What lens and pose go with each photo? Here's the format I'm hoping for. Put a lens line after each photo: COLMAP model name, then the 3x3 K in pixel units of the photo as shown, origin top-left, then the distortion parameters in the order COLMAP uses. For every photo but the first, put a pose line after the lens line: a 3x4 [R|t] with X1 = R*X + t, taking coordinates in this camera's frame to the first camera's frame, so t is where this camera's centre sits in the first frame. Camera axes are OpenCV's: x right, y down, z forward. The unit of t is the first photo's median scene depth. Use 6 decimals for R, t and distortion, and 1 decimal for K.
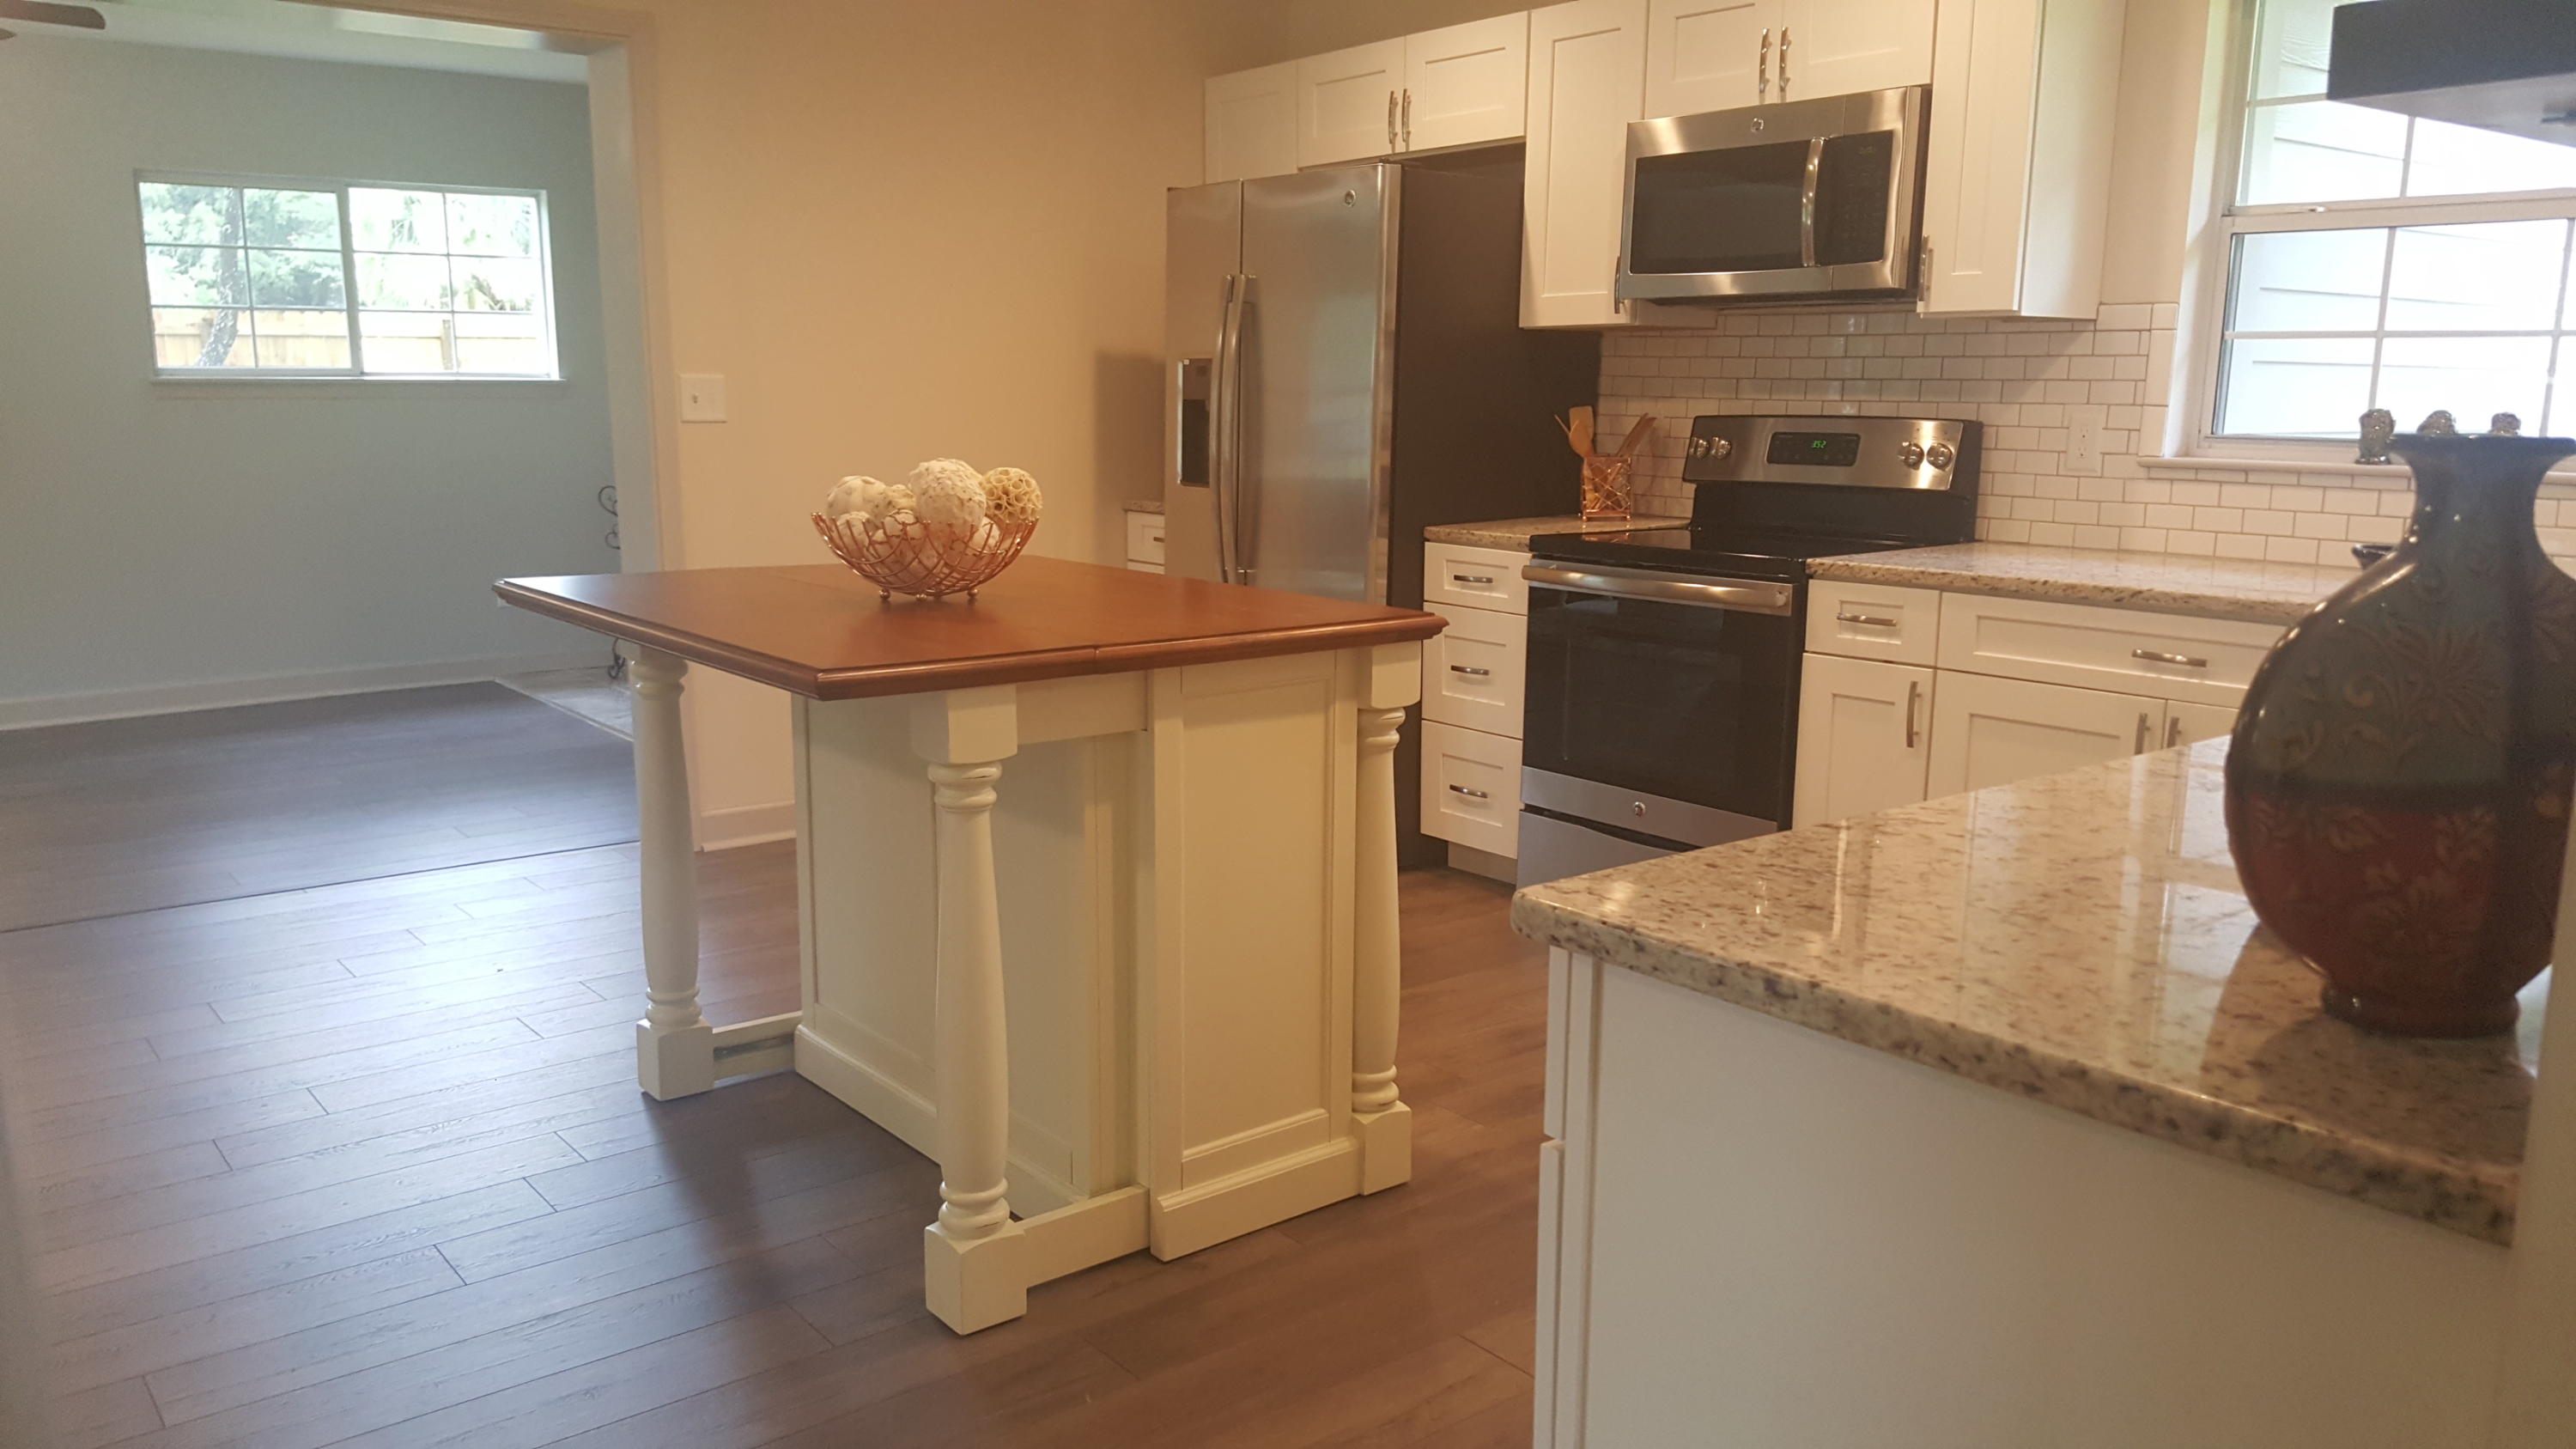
lens RADIAL K [[1931.8, 0, 1287.3], [0, 1931.8, 747.5], [0, 0, 1]] dist [0.089504, -0.154257]
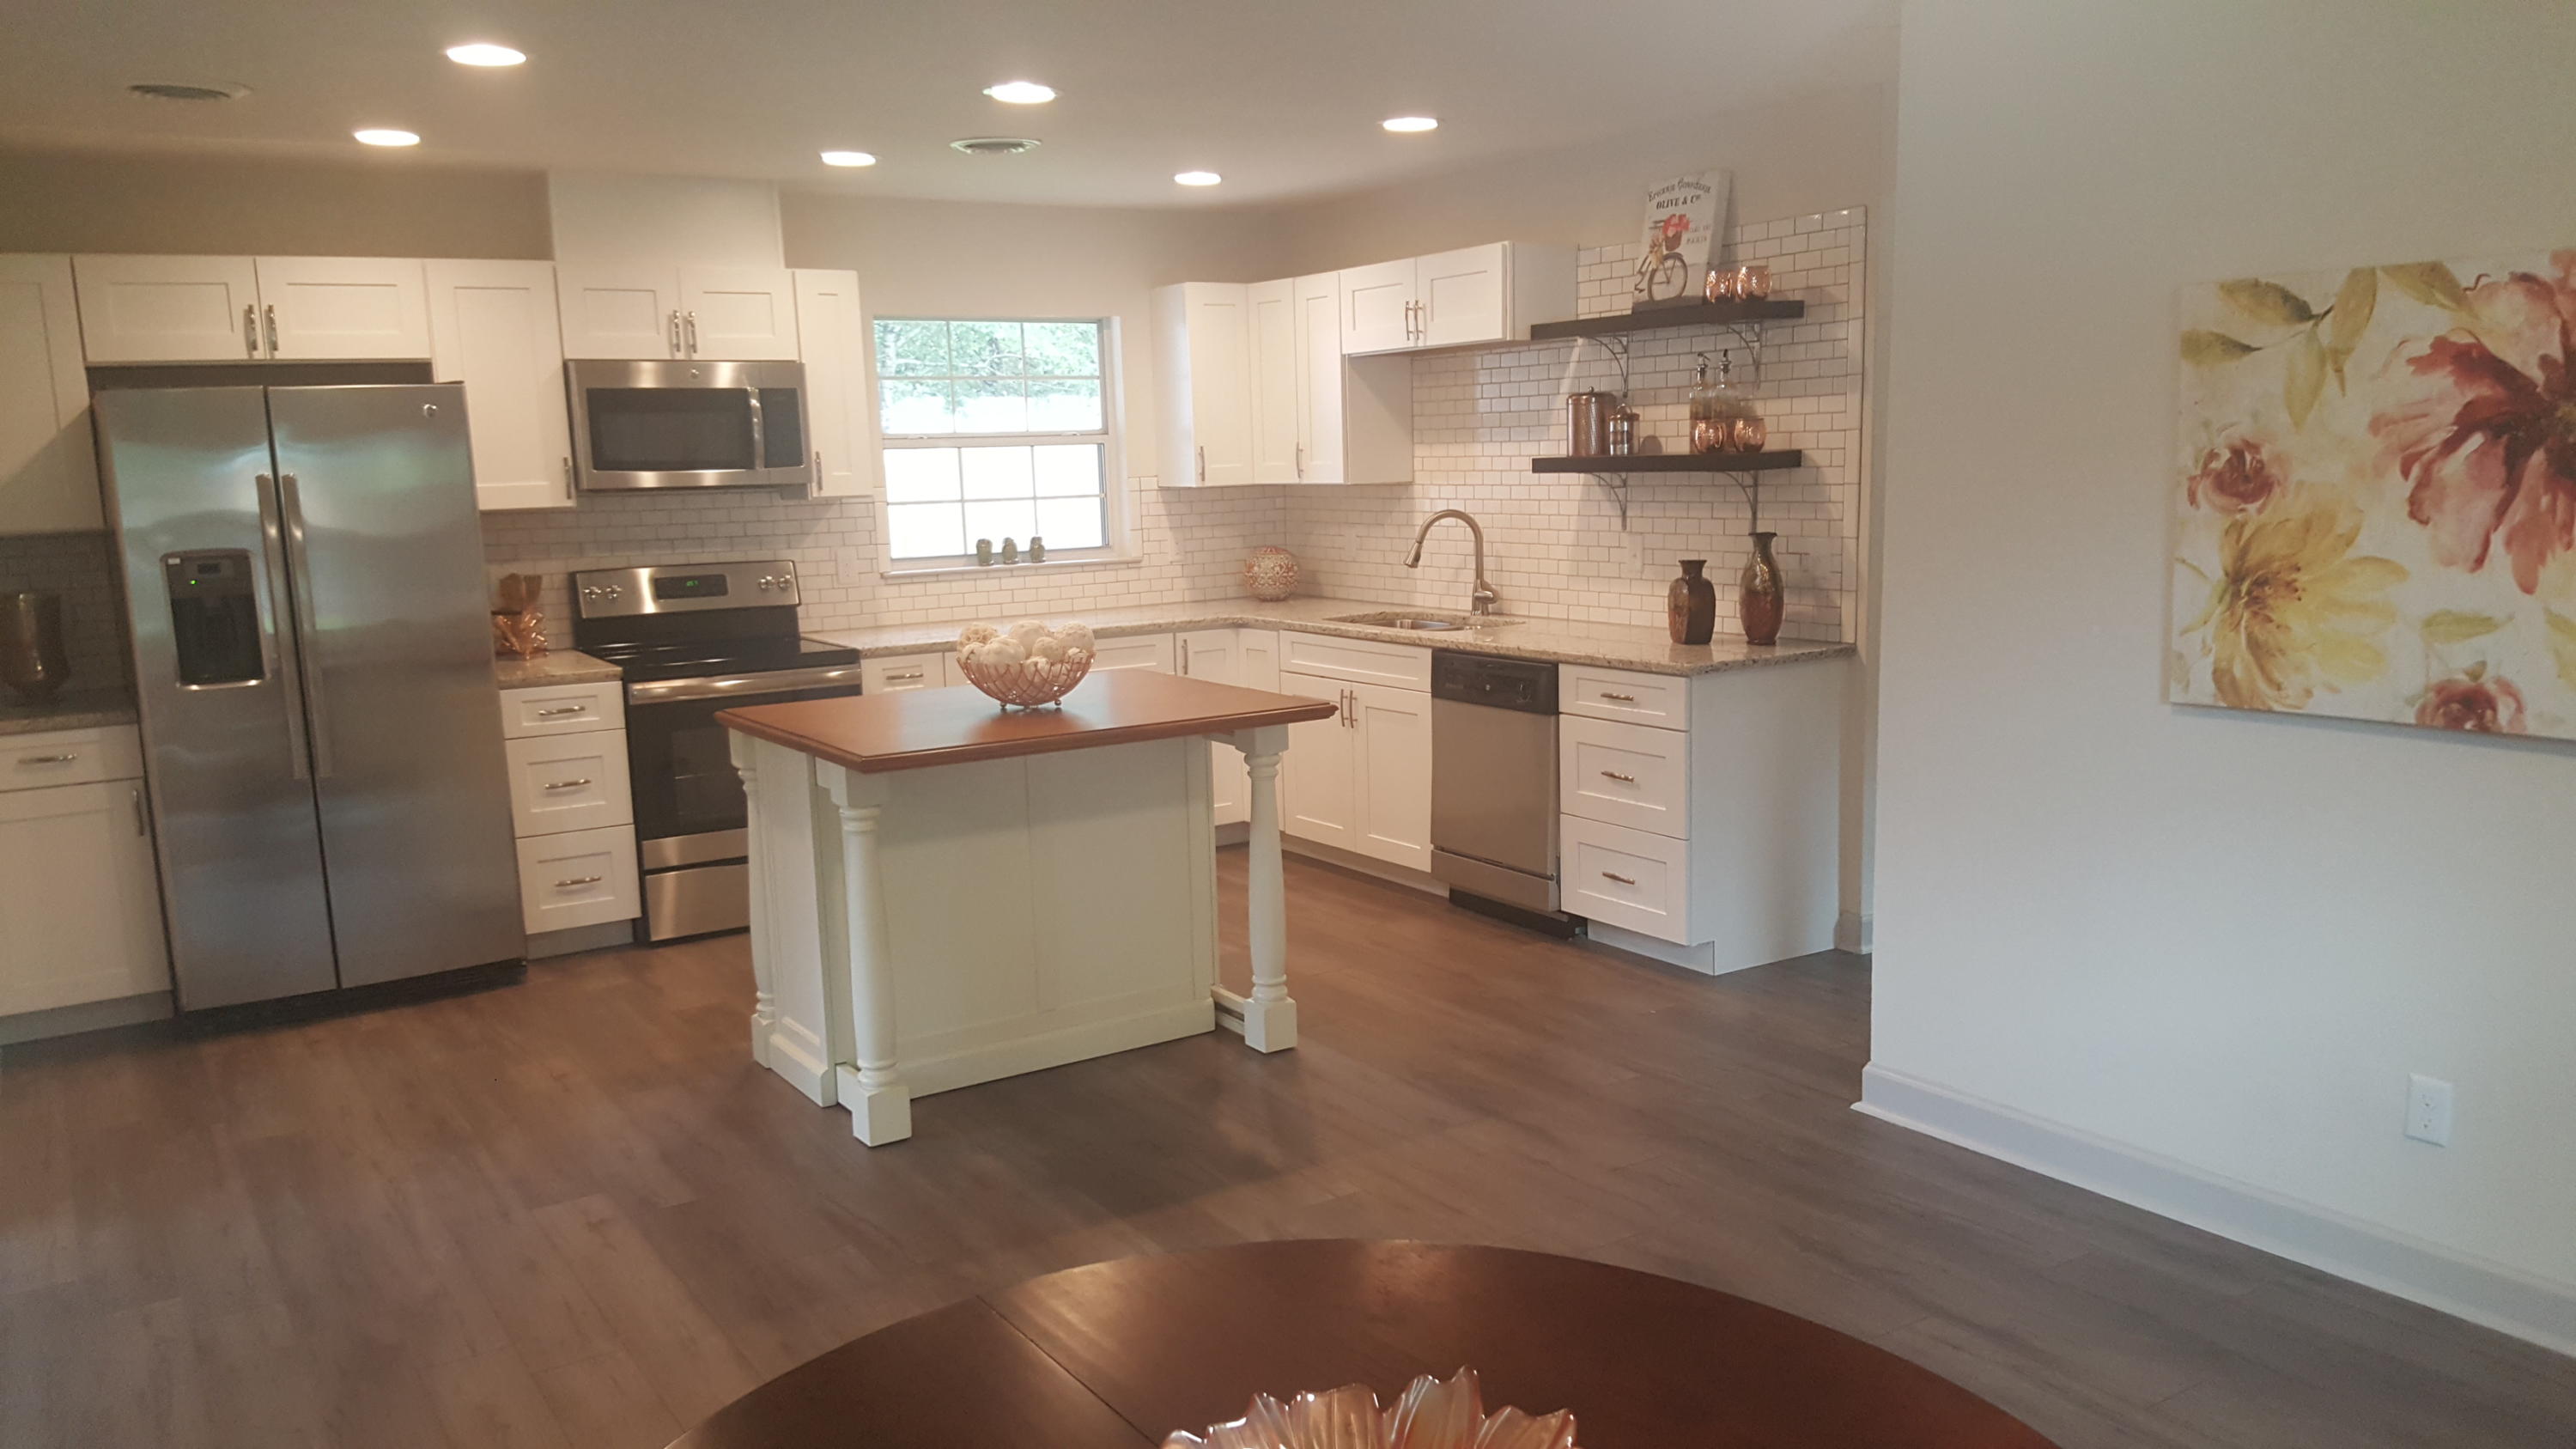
lens RADIAL K [[1903.9, 0, 1288.6], [0, 1903.9, 761.1], [0, 0, 1]] dist [0.095671, -0.131585]
pose [[0.079199, -0.171592, 0.981980, -1.657894], [0.215977, 0.964630, 0.151141, -0.217006], [-0.973181, 0.200115, 0.113458, 0.619666]]
